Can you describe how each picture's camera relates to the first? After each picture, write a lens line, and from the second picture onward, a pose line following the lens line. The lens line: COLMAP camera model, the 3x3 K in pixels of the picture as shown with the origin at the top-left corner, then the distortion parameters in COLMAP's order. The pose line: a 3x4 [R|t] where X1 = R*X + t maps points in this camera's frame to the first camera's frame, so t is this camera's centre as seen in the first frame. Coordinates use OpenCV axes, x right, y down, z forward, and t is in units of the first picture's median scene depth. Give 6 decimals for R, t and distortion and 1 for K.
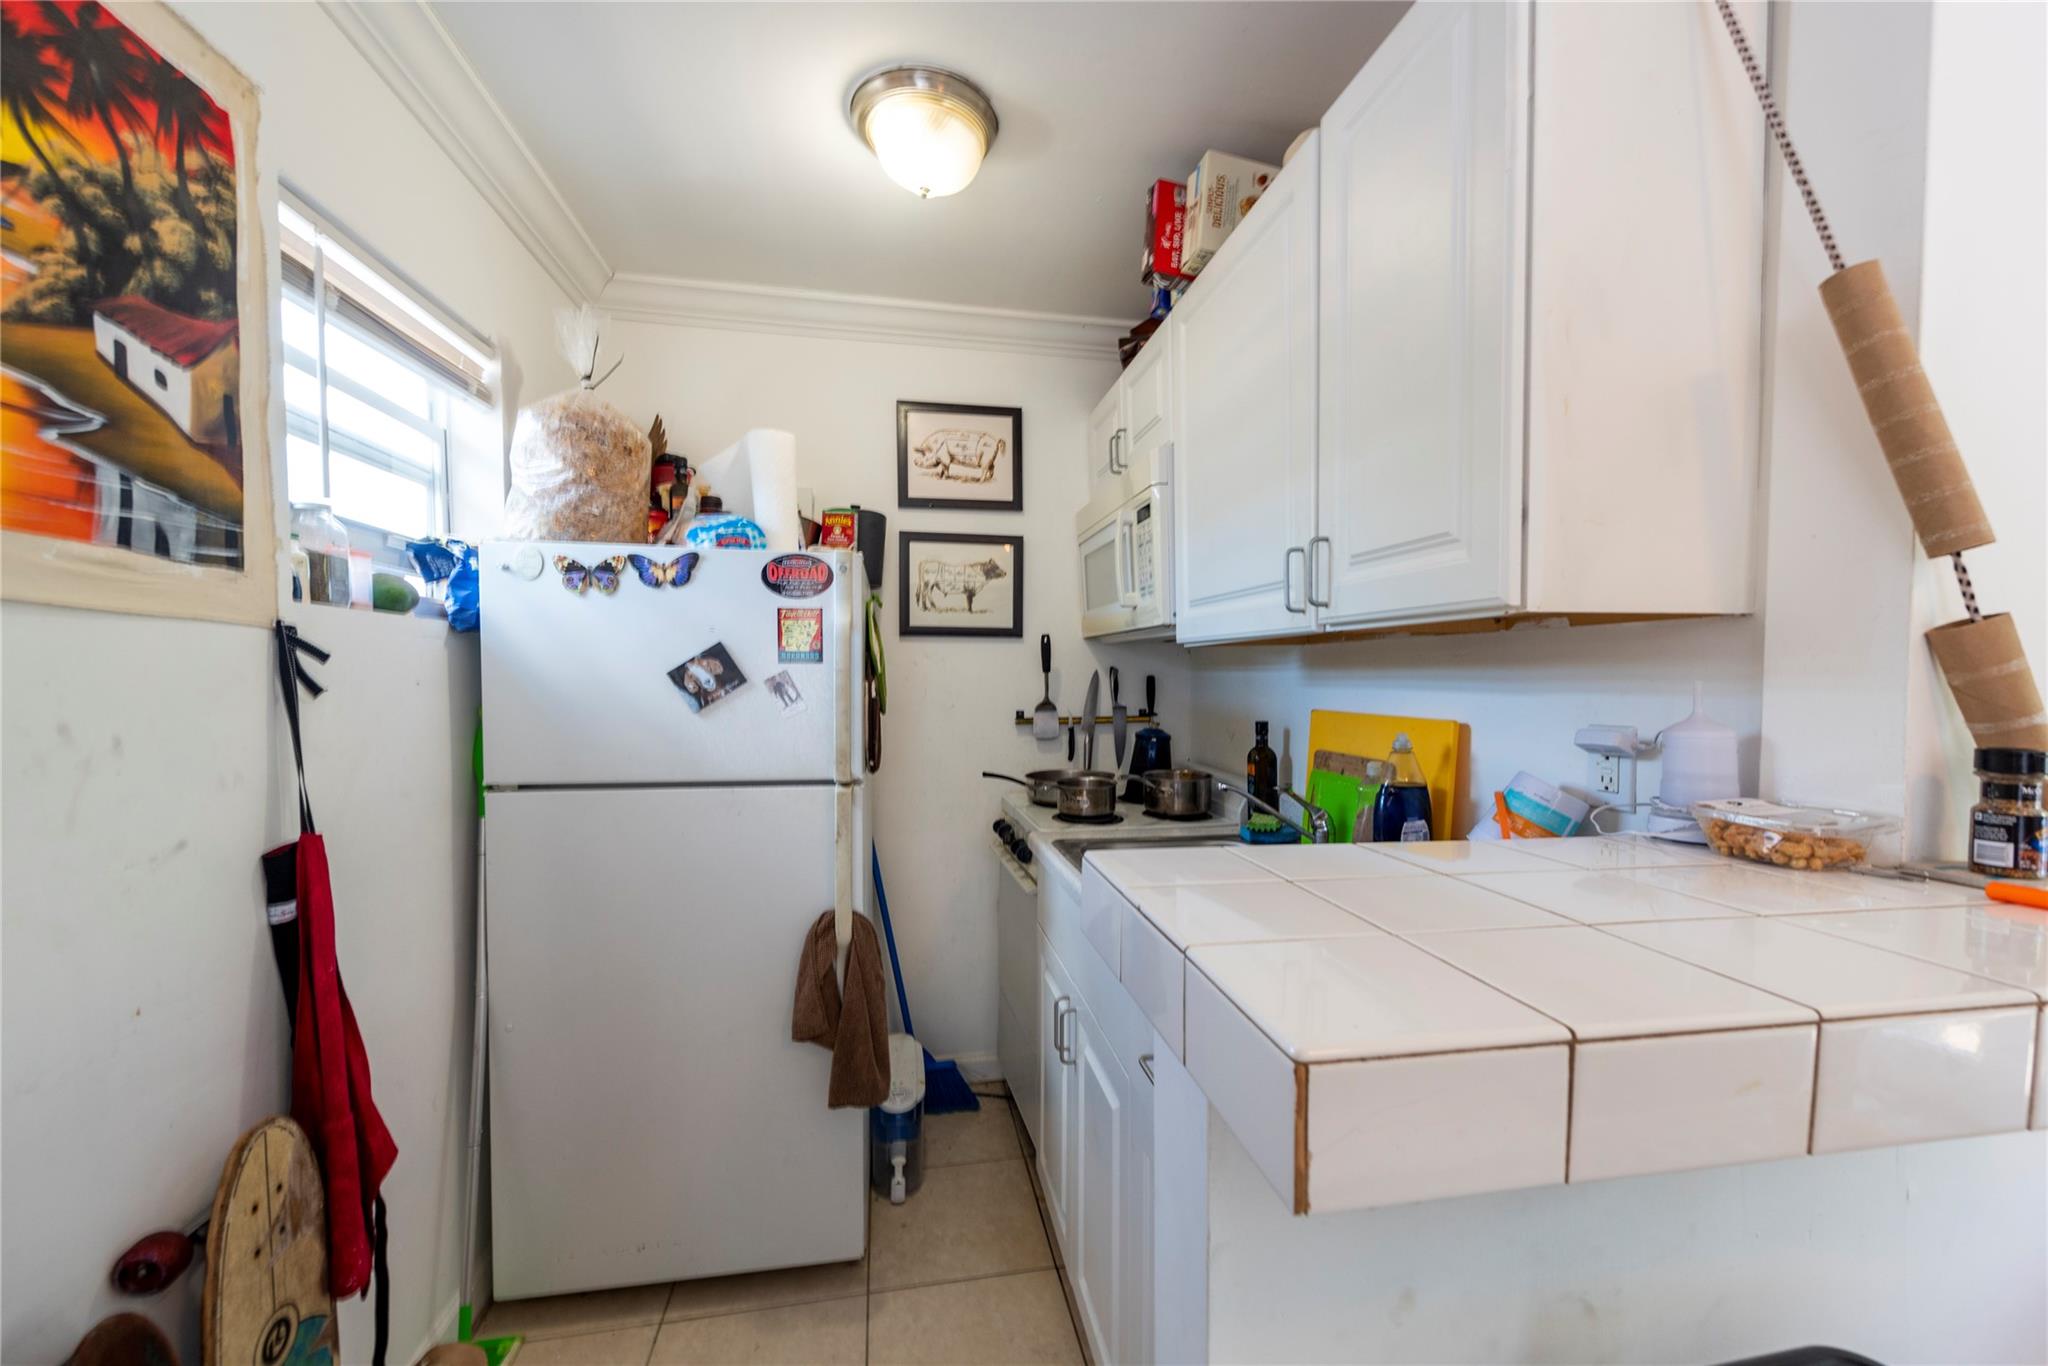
lens RADIAL K [[820.5, 0, 1028.9], [0, 820.5, 698.6], [0, 0, 1]] dist [-0.001522, -0.000519]
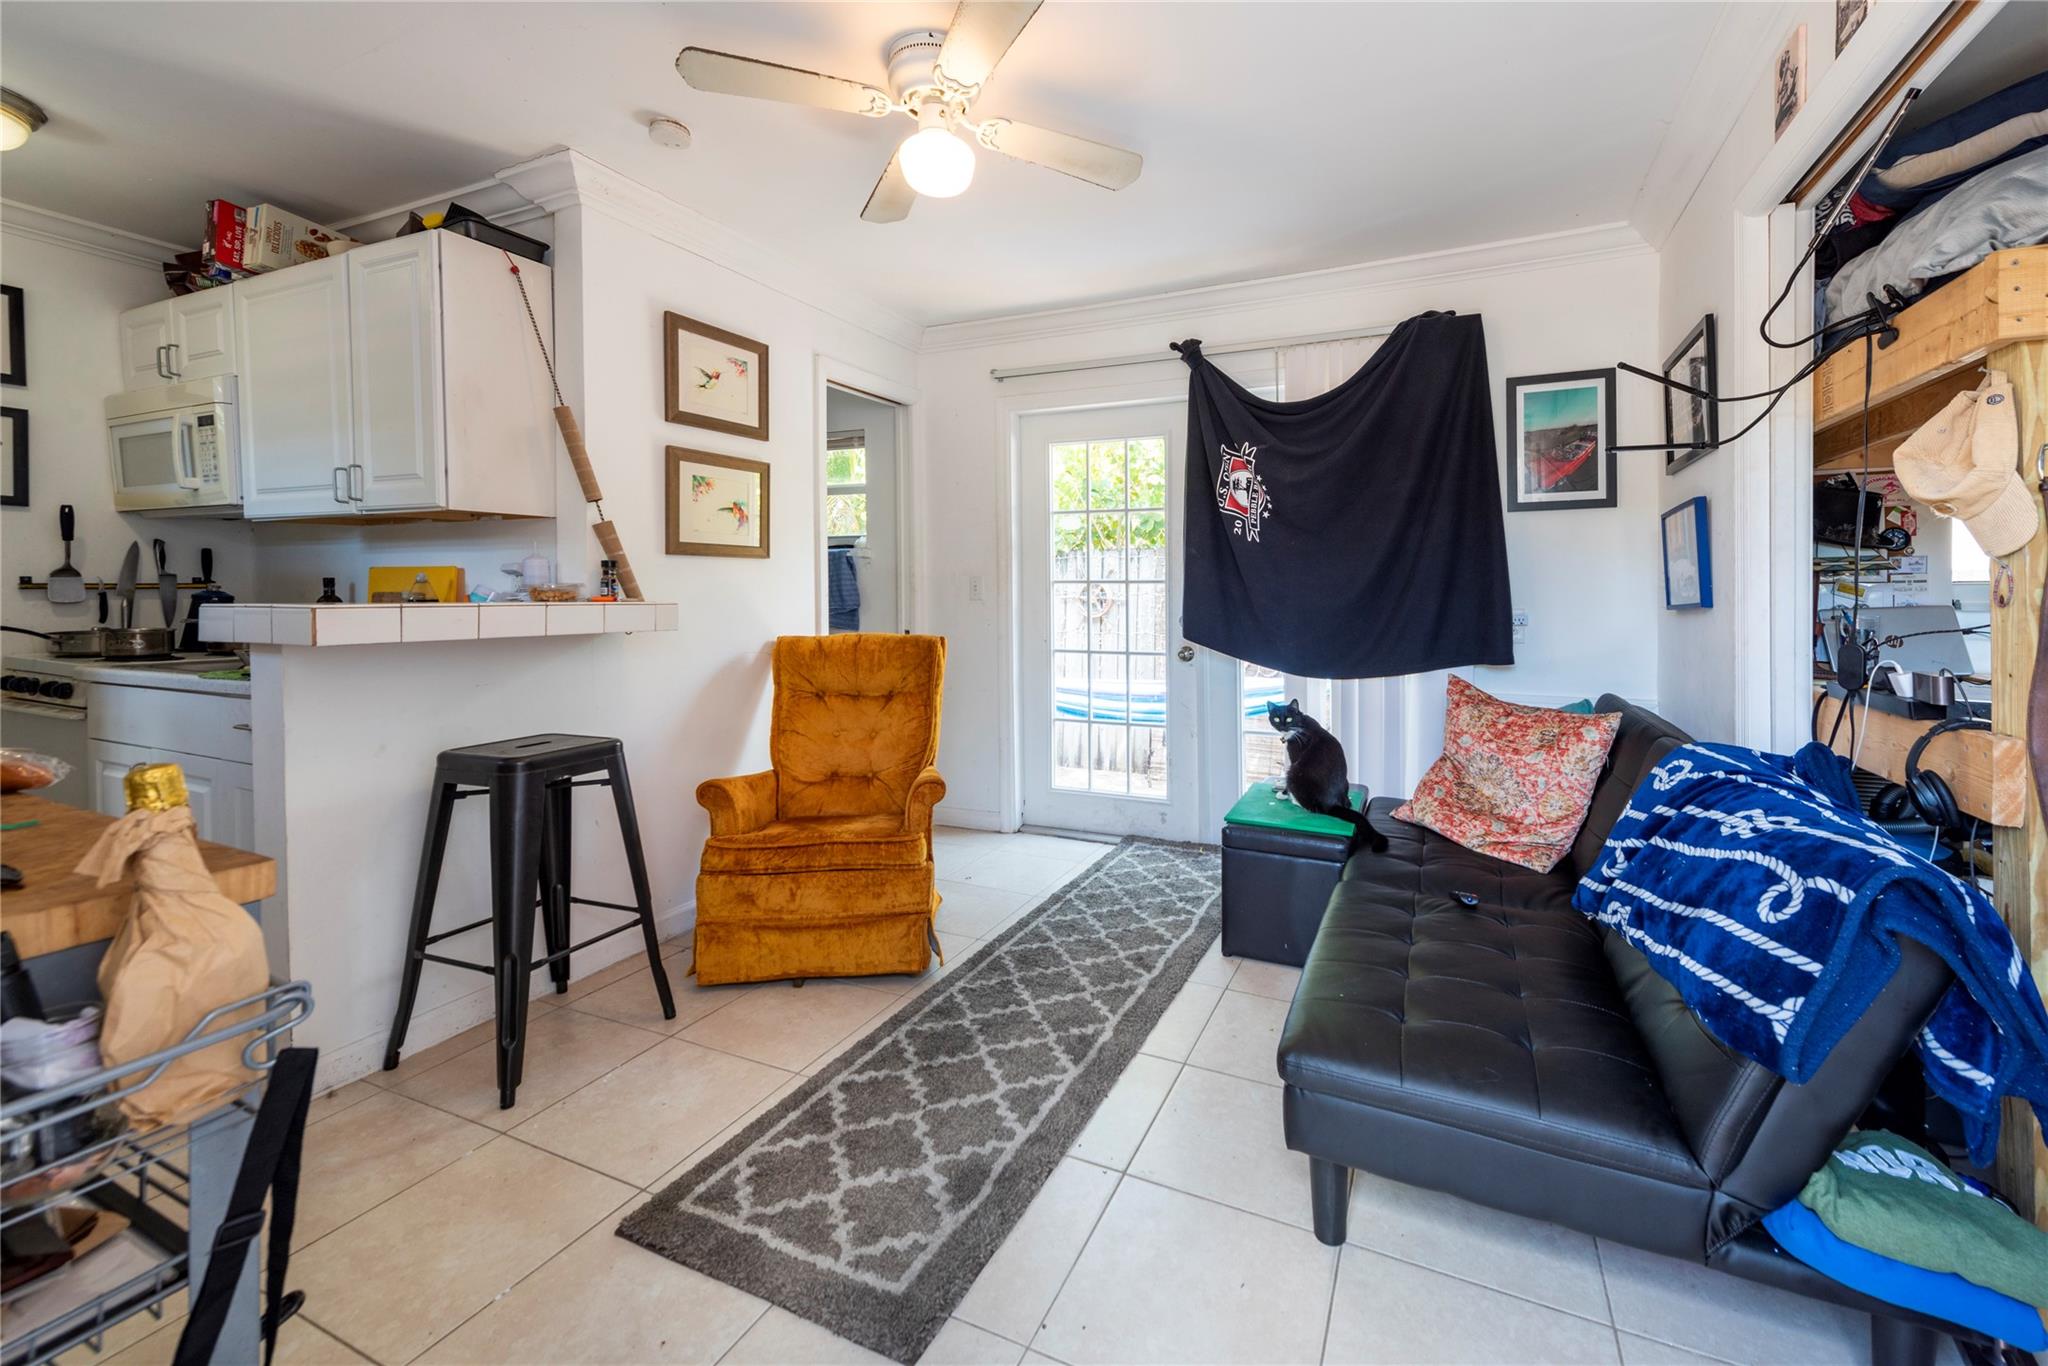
lens RADIAL K [[820.5, 0, 1114.4], [0, 820.5, 609.1], [0, 0, 1]] dist [-0.001522, -0.000519]
pose [[0.527161, -0.020001, 0.849530, -0.211165], [0.023530, 0.999683, 0.008935, 0.102473], [-0.849440, 0.015279, 0.527465, -0.929412]]
